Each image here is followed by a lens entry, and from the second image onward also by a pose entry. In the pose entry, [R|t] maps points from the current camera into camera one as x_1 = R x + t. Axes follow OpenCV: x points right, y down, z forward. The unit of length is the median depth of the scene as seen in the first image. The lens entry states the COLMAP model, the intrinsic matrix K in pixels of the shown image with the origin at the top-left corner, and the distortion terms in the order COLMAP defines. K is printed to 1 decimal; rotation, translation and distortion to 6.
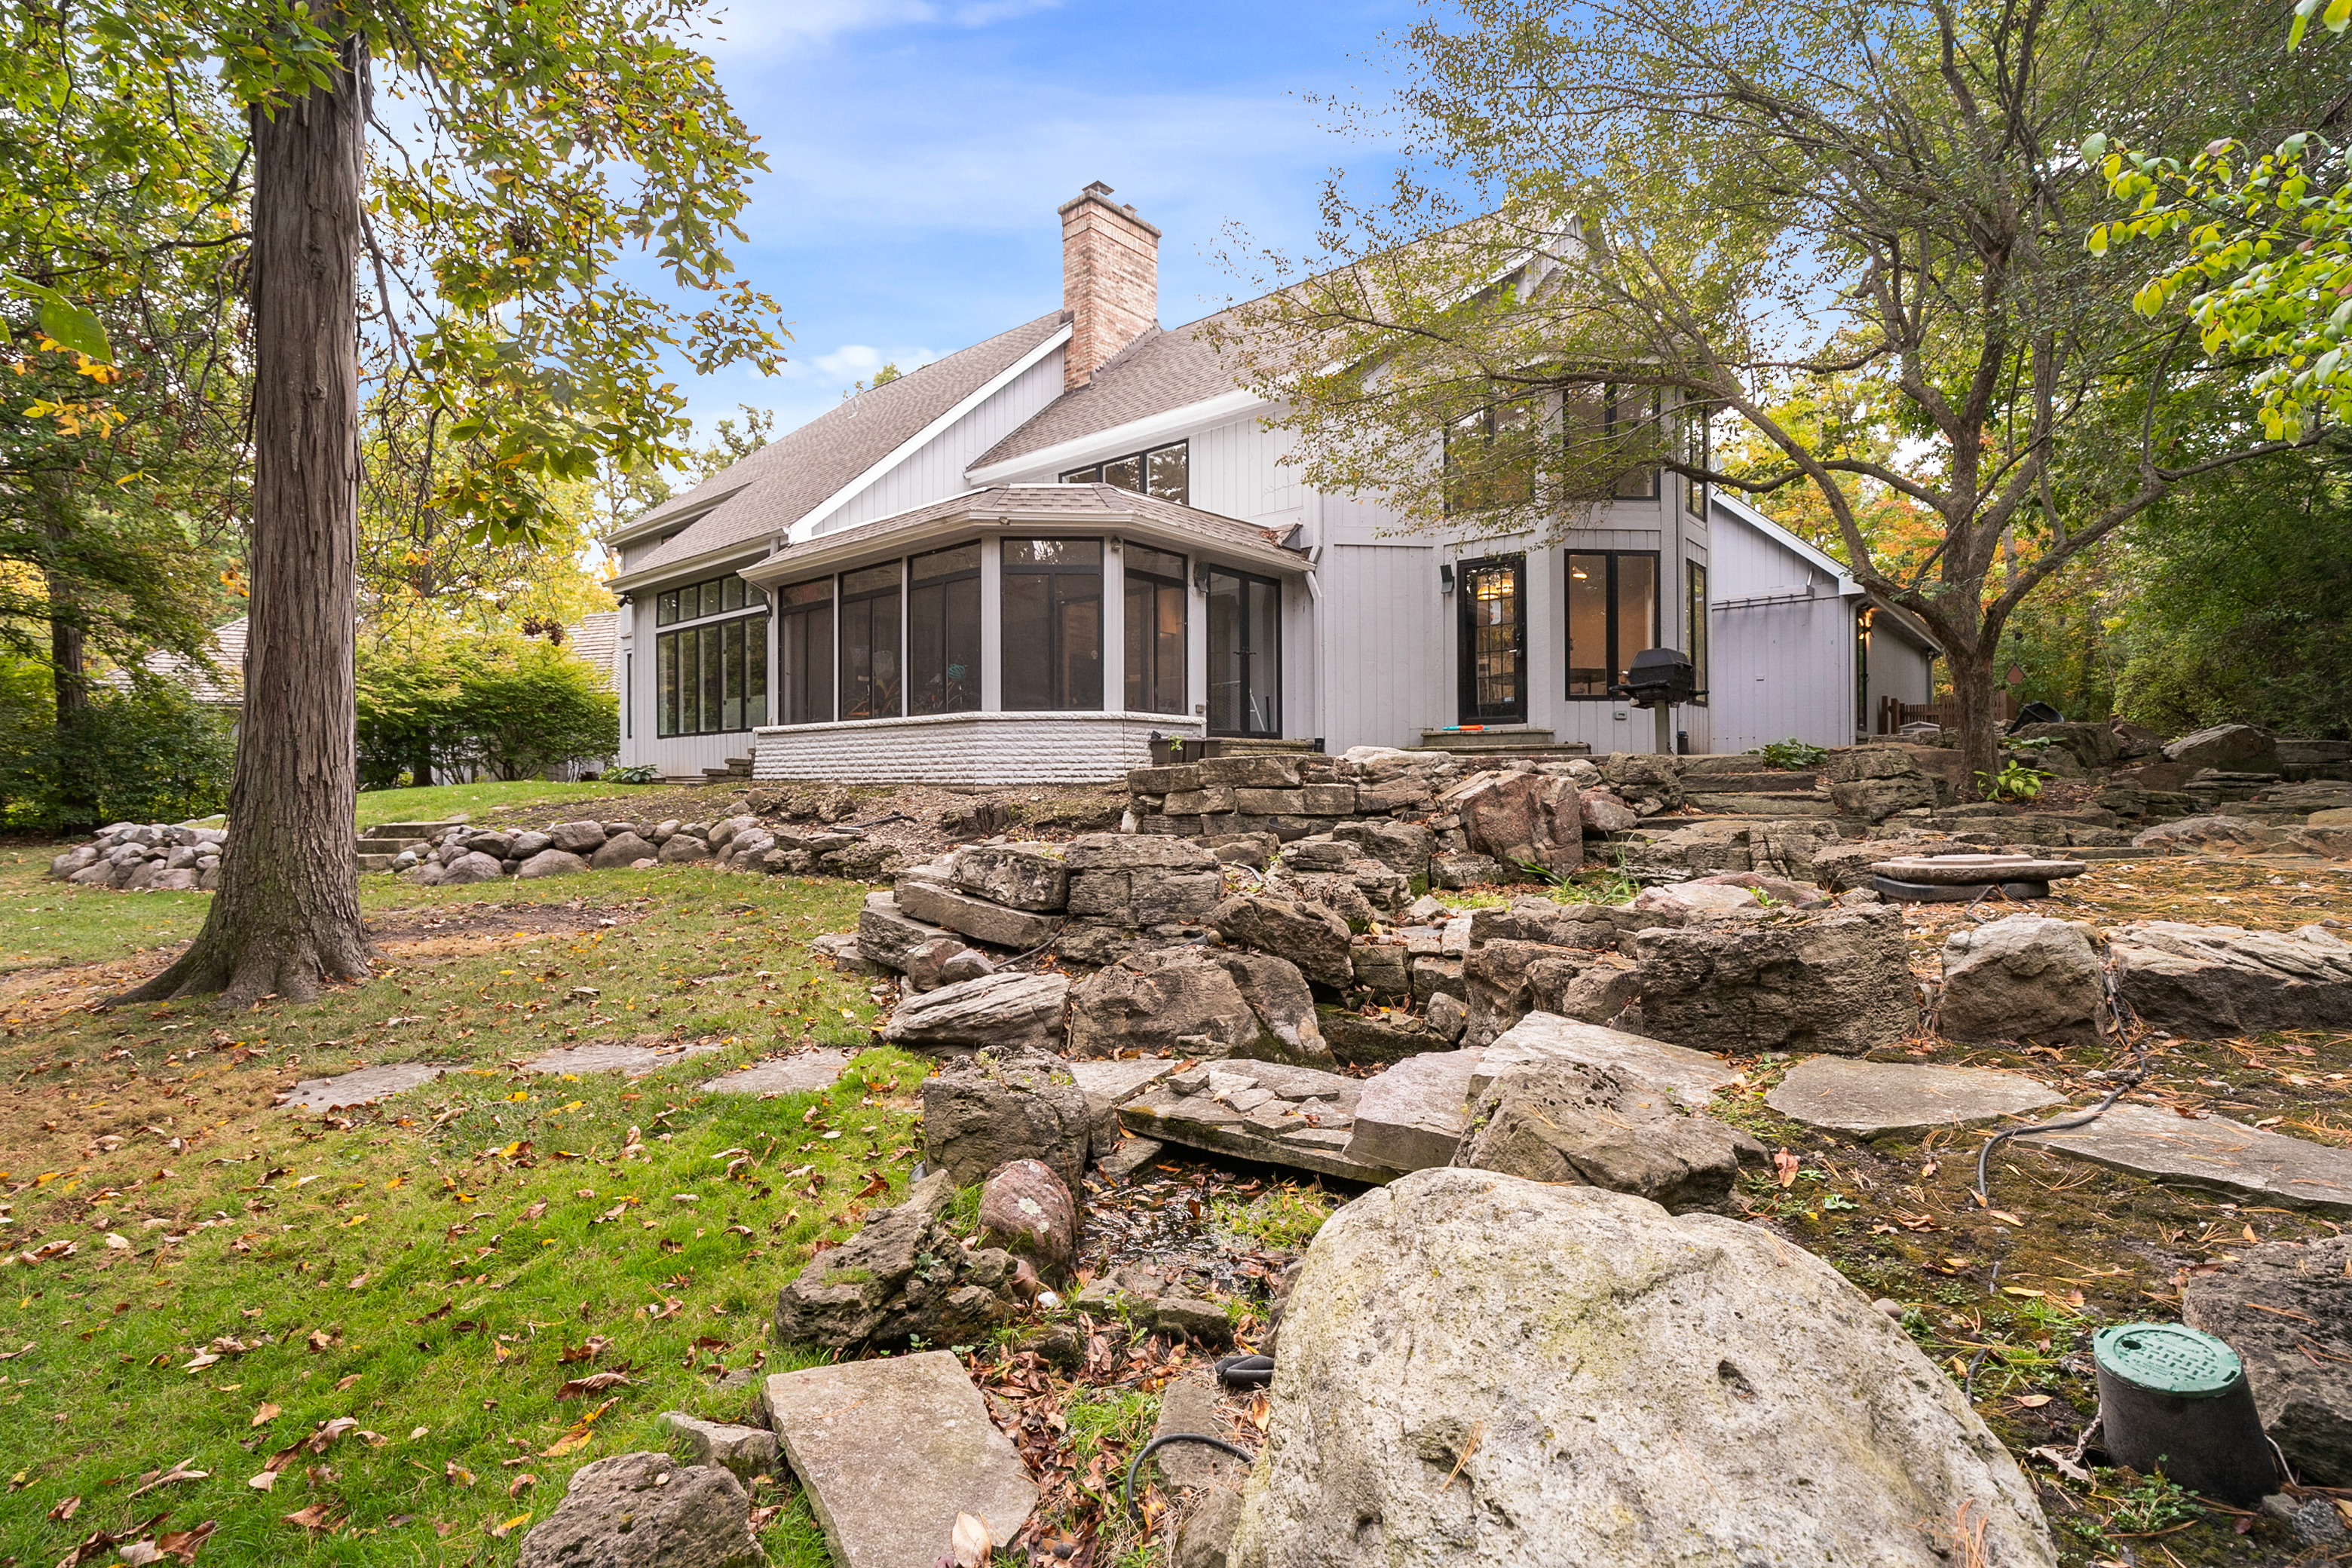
lens RADIAL K [[1127.3, 0, 1253.1], [0, 1127.3, 788.3], [0, 0, 1]] dist [-0.002354, -0.000626]
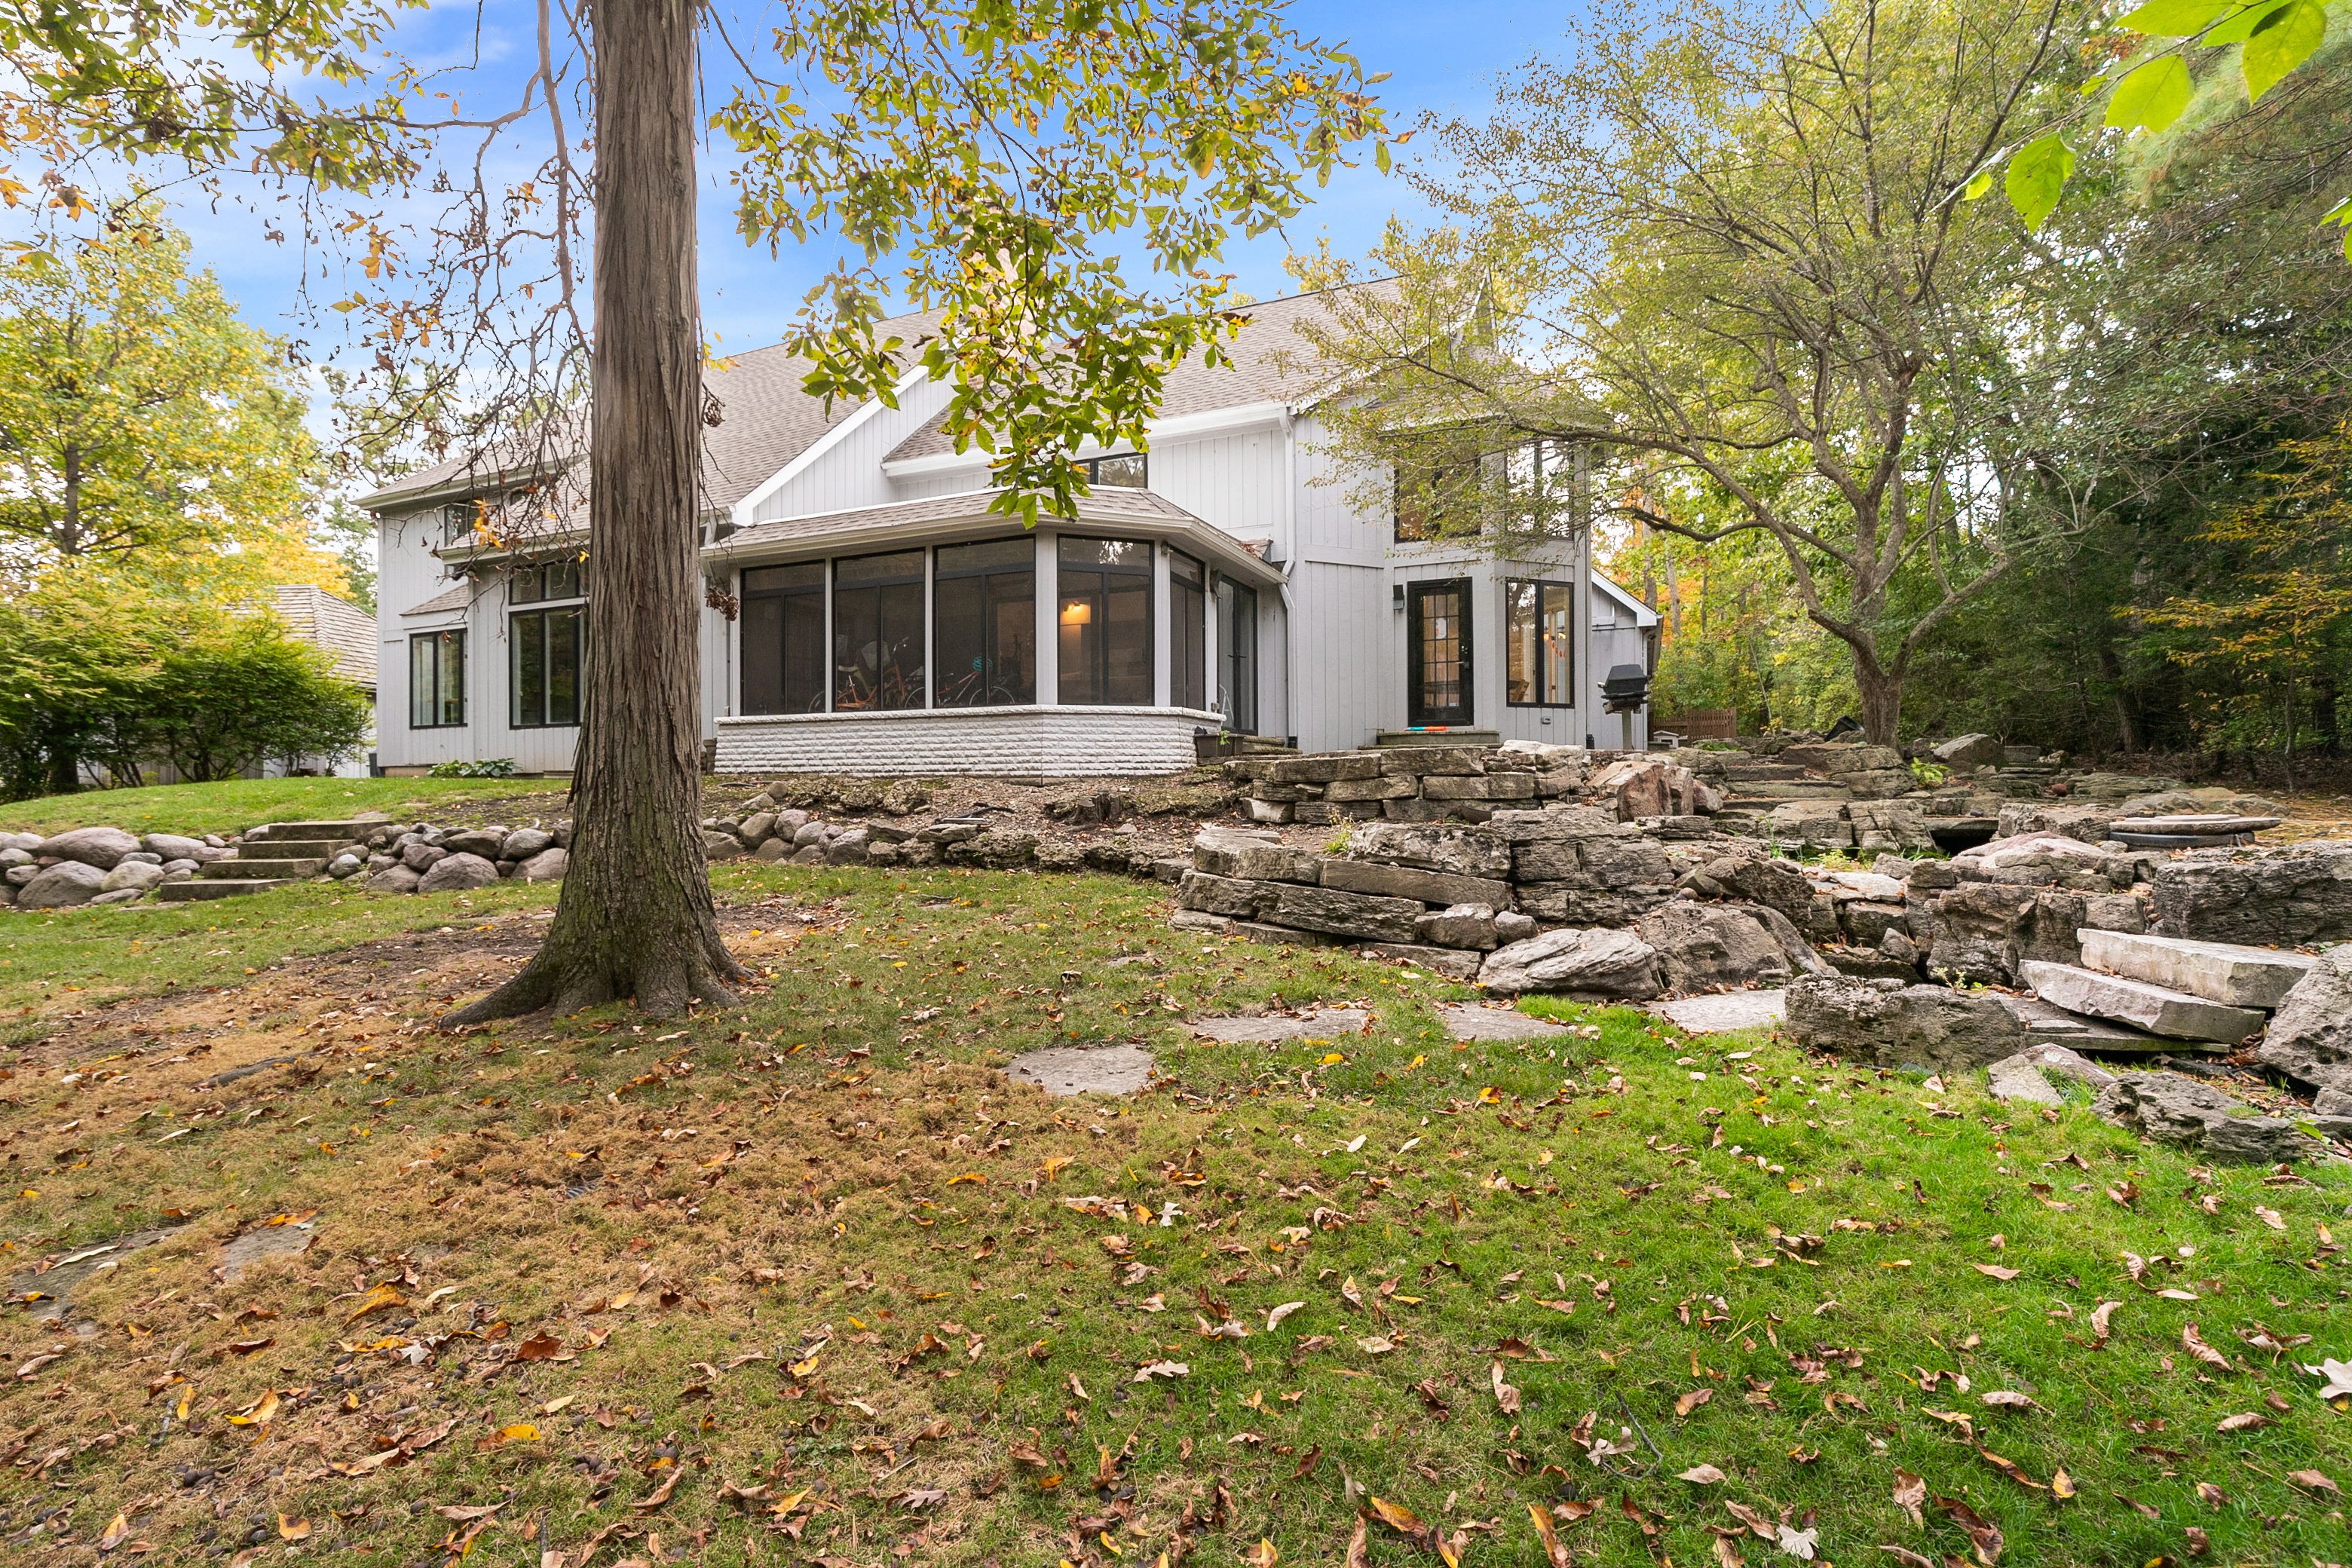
lens RADIAL K [[1083.0, 0, 1176.0], [0, 1083.0, 784.0], [0, 0, 1]] dist [-0.007474, 0.000314]
pose [[0.954321, -0.000035, 0.298782, -0.414229], [0.002630, 0.999962, -0.008282, 0.011593], [-0.298771, 0.008690, 0.954285, 0.034790]]
